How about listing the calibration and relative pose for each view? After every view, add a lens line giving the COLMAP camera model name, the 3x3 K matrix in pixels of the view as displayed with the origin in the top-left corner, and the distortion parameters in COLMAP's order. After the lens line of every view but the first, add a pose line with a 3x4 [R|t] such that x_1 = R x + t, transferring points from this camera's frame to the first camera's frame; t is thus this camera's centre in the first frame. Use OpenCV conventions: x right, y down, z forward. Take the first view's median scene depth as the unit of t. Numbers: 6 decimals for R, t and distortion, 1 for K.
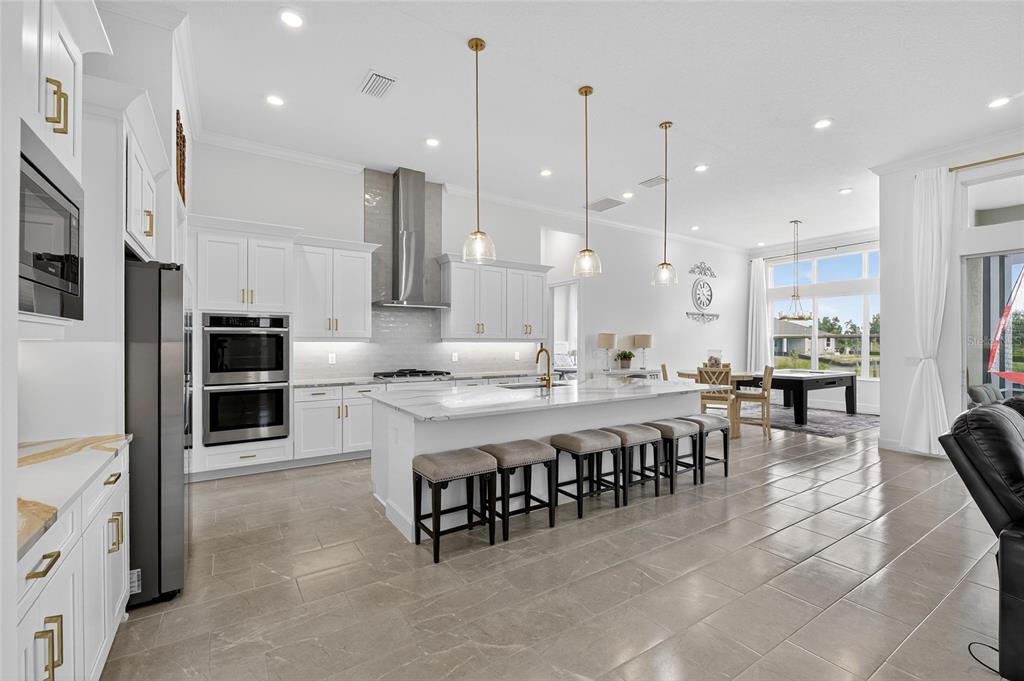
lens RADIAL K [[430.9, 0, 512.0], [0, 430.9, 340.5], [0, 0, 1]] dist [-0.001387, -0.000180]
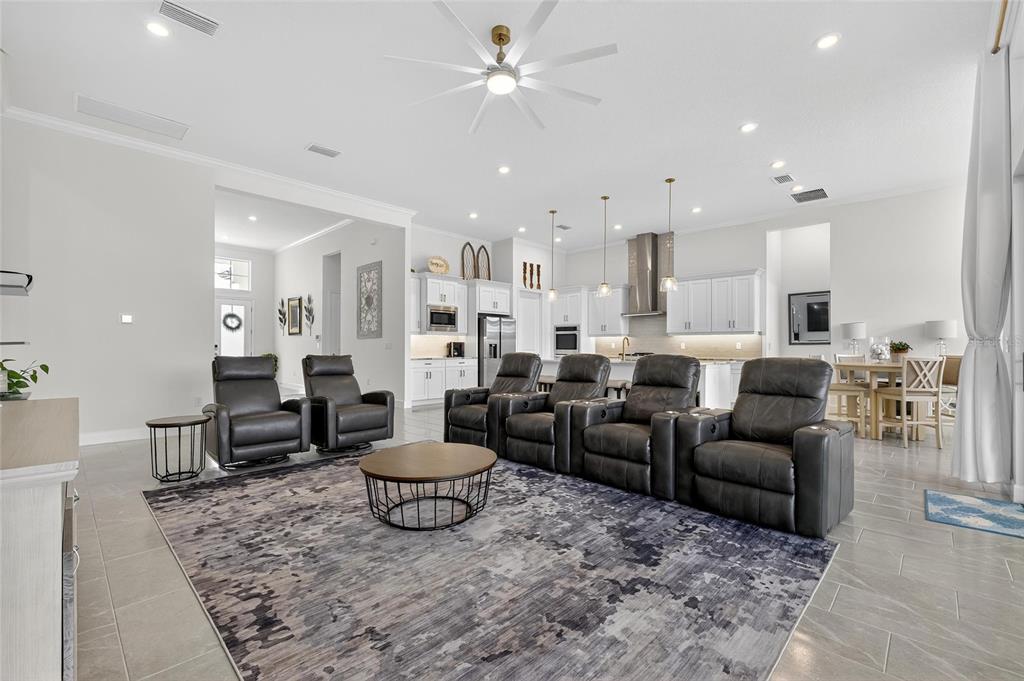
lens RADIAL K [[430.9, 0, 512.0], [0, 430.9, 340.5], [0, 0, 1]] dist [-0.001387, -0.000180]
pose [[0.206746, -0.015486, -0.978272, 0.897434], [0.006315, 0.999875, -0.014493, 0.028731], [0.978374, -0.003181, 0.206818, 0.104156]]
